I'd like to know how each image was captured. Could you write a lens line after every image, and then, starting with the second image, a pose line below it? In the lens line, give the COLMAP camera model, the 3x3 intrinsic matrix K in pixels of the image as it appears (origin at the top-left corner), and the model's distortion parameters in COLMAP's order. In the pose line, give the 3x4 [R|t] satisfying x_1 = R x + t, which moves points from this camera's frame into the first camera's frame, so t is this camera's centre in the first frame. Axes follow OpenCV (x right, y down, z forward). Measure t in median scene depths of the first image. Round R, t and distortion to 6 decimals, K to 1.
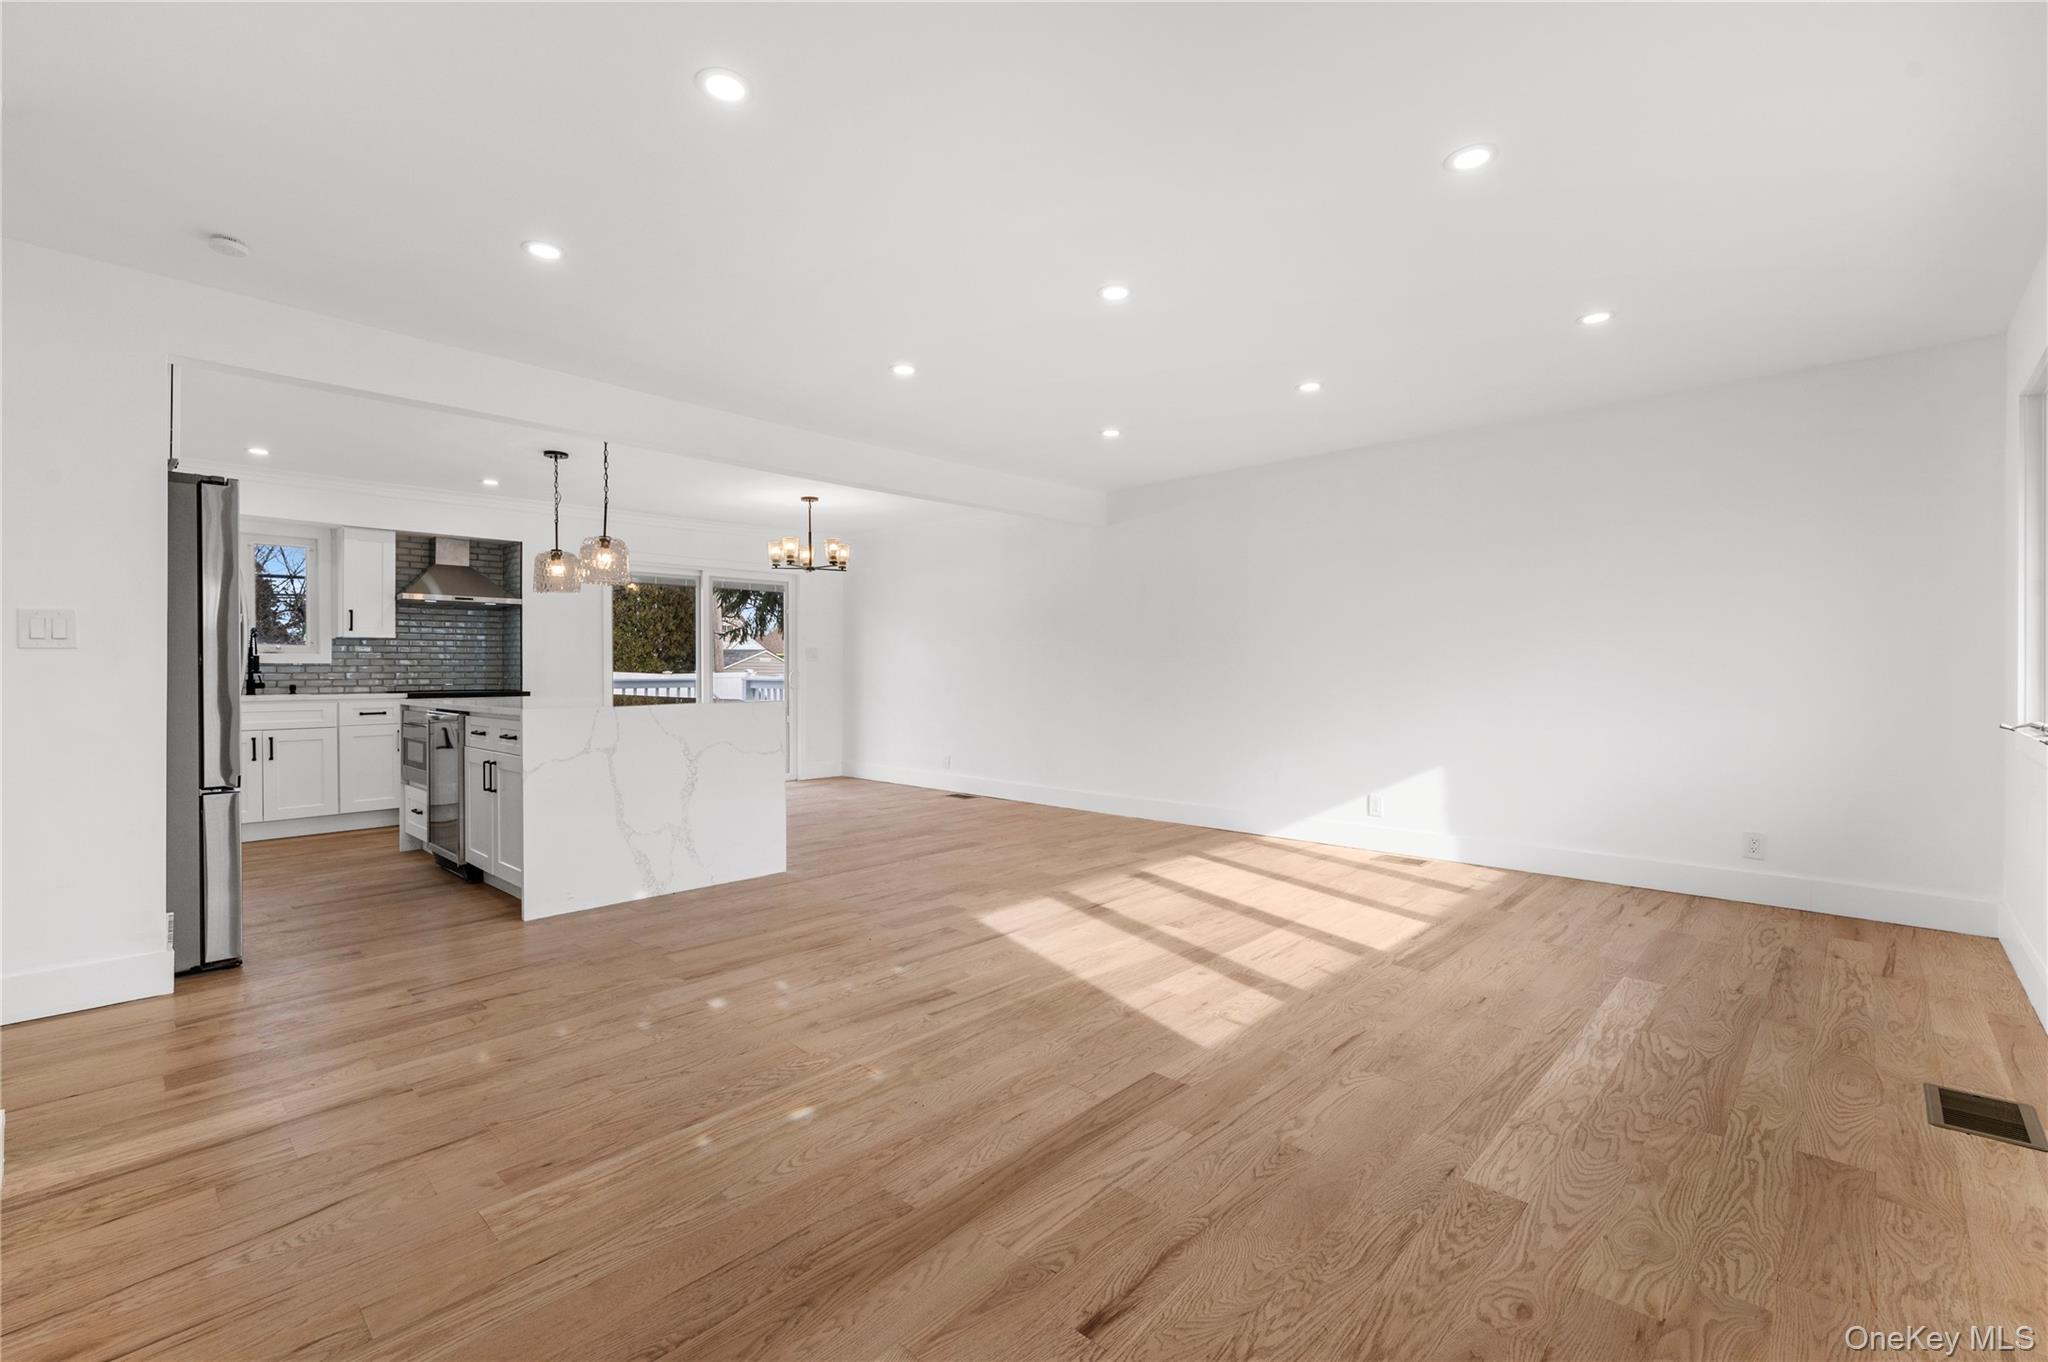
lens RADIAL K [[885.0, 0, 1032.6], [0, 885.0, 677.5], [0, 0, 1]] dist [0.002262, 0.000148]
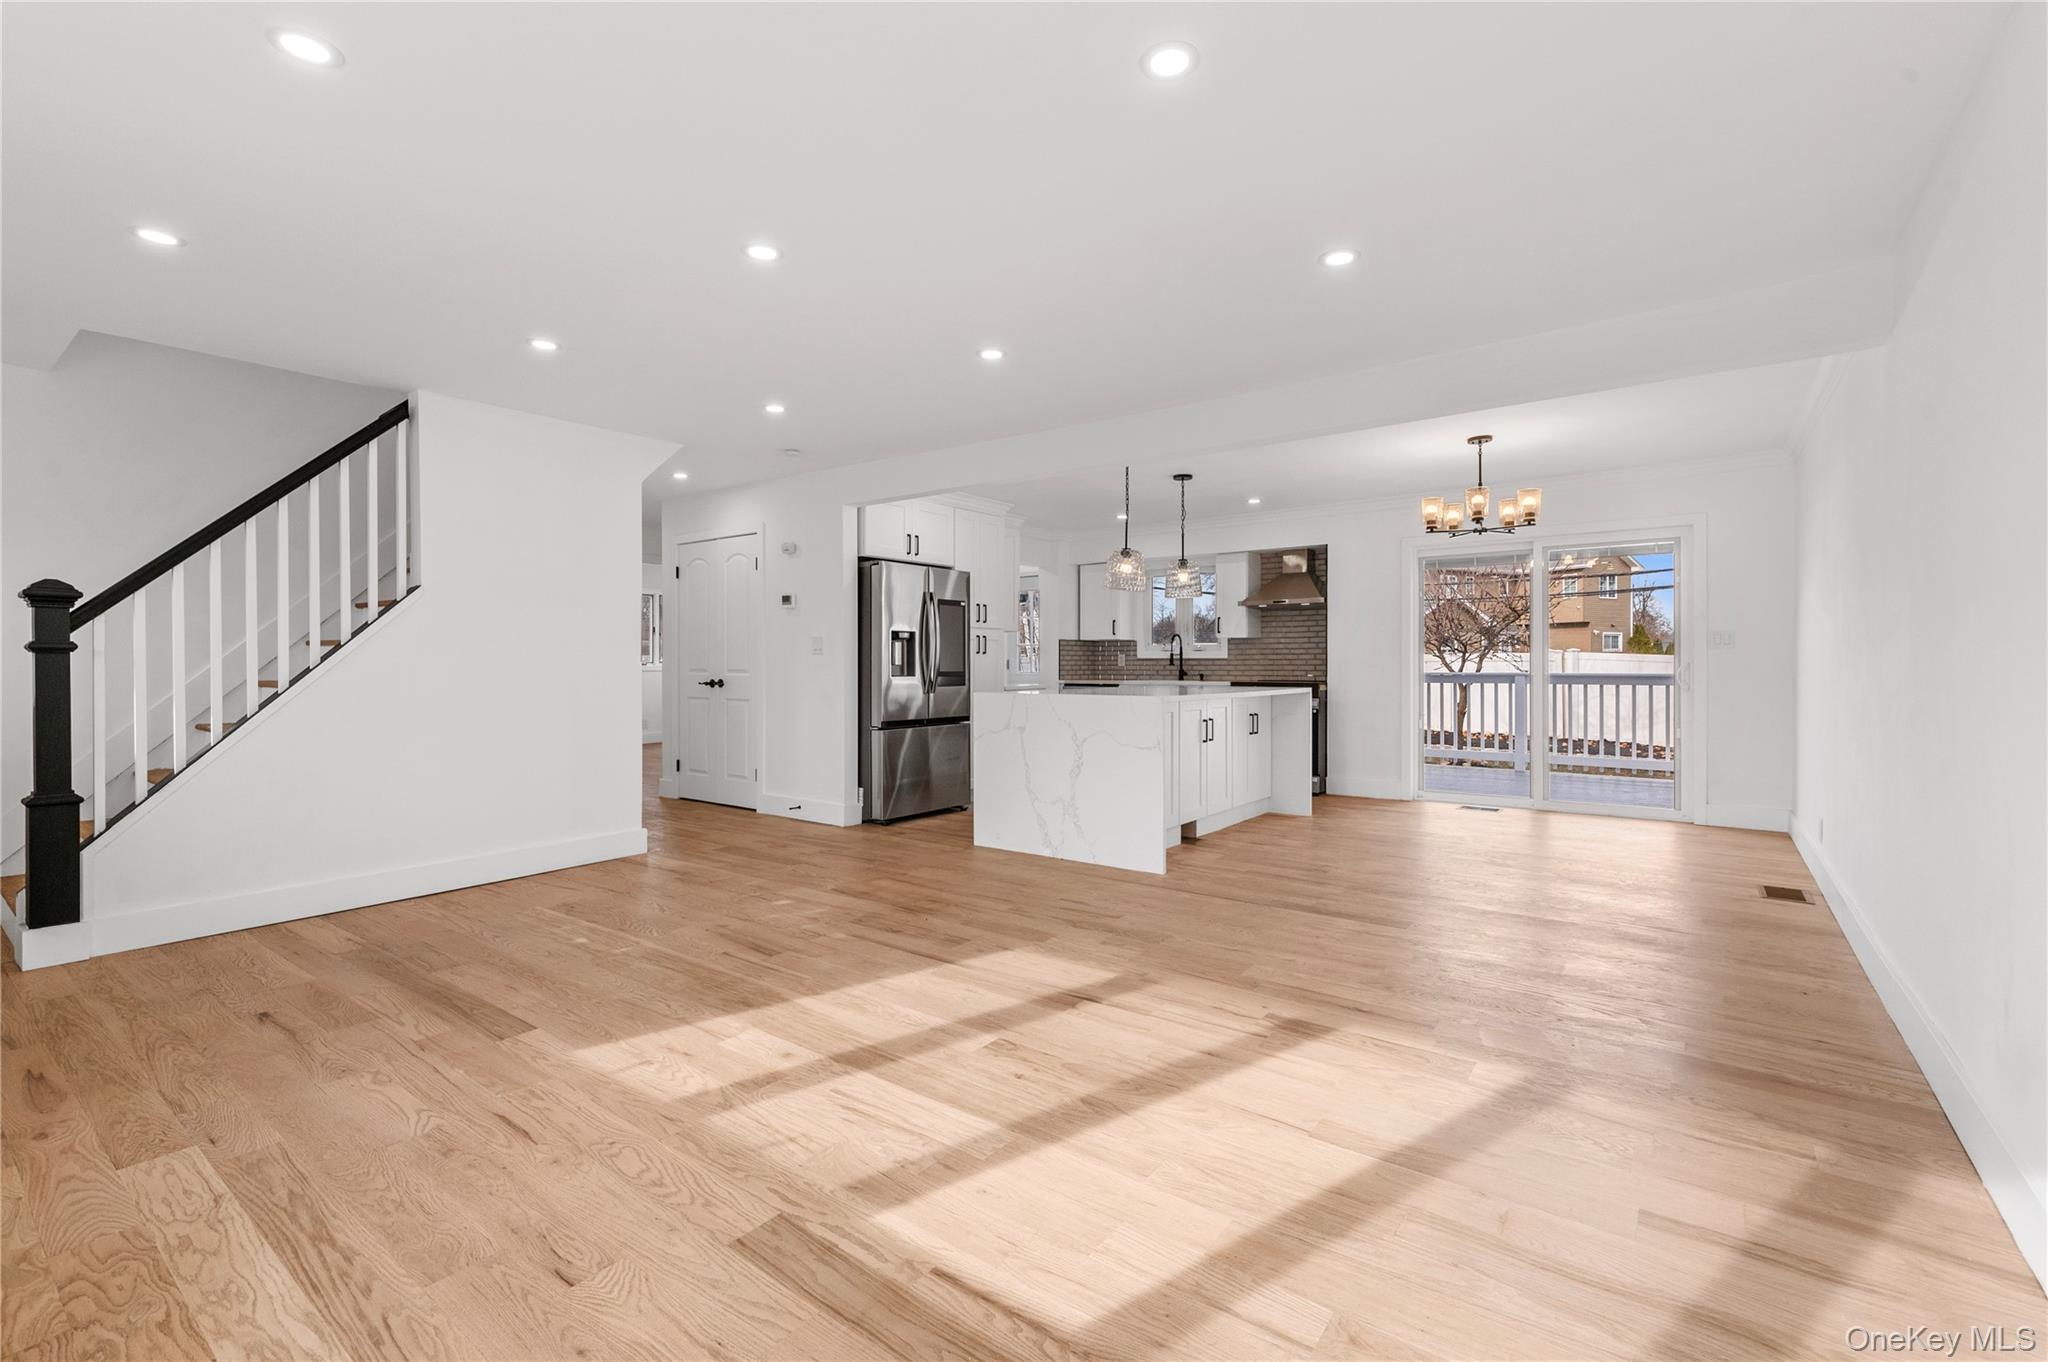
lens RADIAL K [[885.0, 0, 1024.3], [0, 885.0, 669.7], [0, 0, 1]] dist [0.002262, 0.000148]
pose [[0.112065, 0.009863, -0.993652, 0.864753], [-0.008048, 0.999927, 0.009017, -0.014241], [0.993668, 0.006986, 0.112136, 0.976192]]
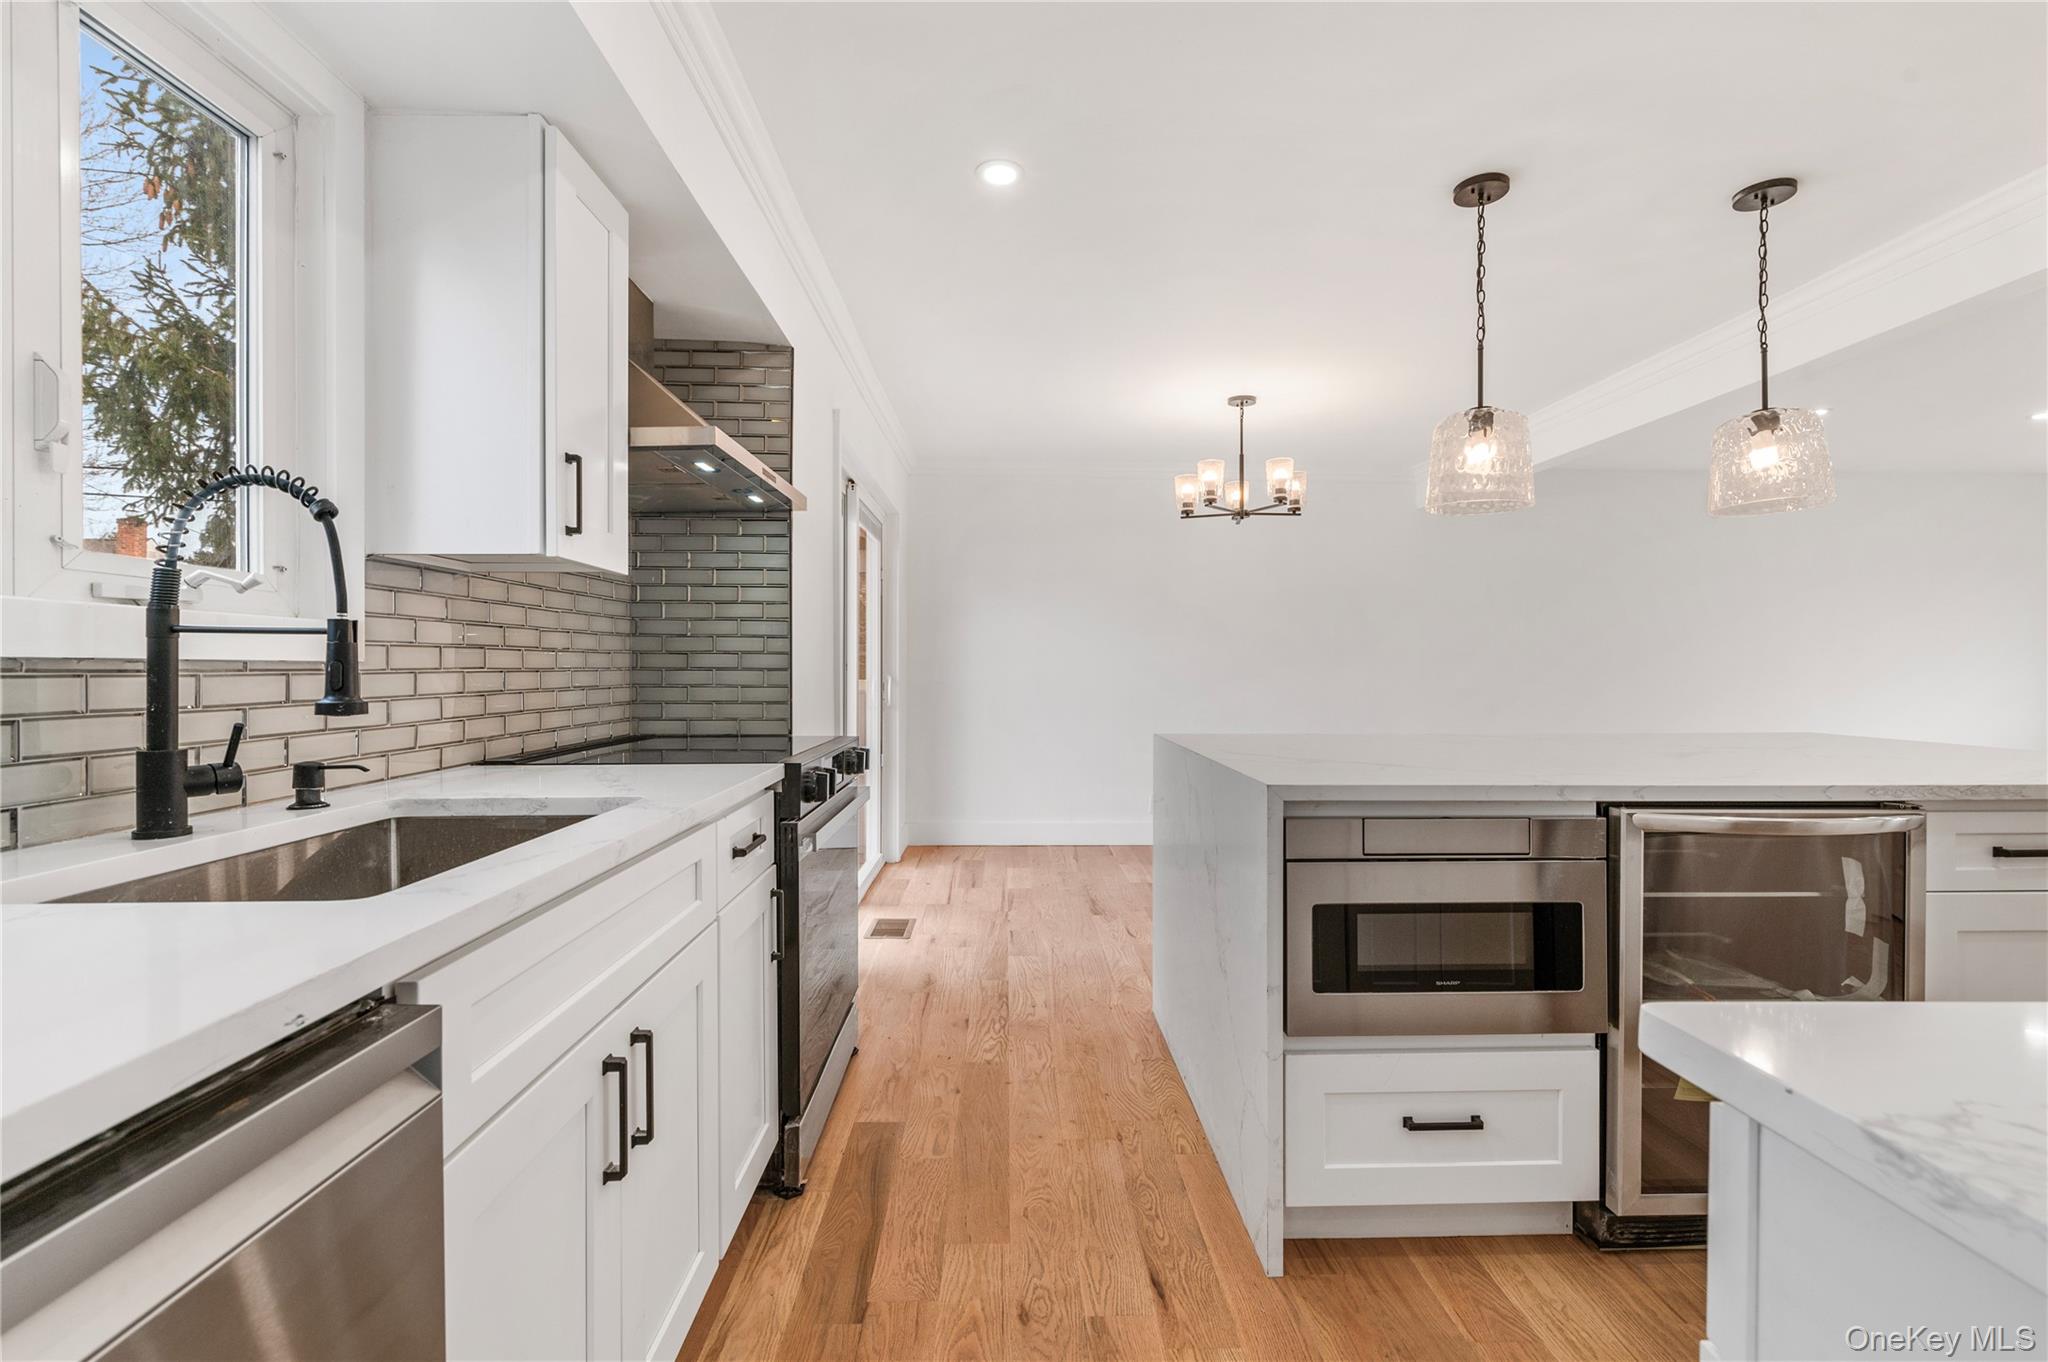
lens RADIAL K [[885.0, 0, 1027.4], [0, 885.0, 675.4], [0, 0, 1]] dist [0.002262, 0.000148]
pose [[0.705547, -0.000591, 0.708663, -1.475102], [0.002641, 0.999995, -0.001796, -0.019932], [-0.708658, 0.003139, 0.705545, 1.248926]]
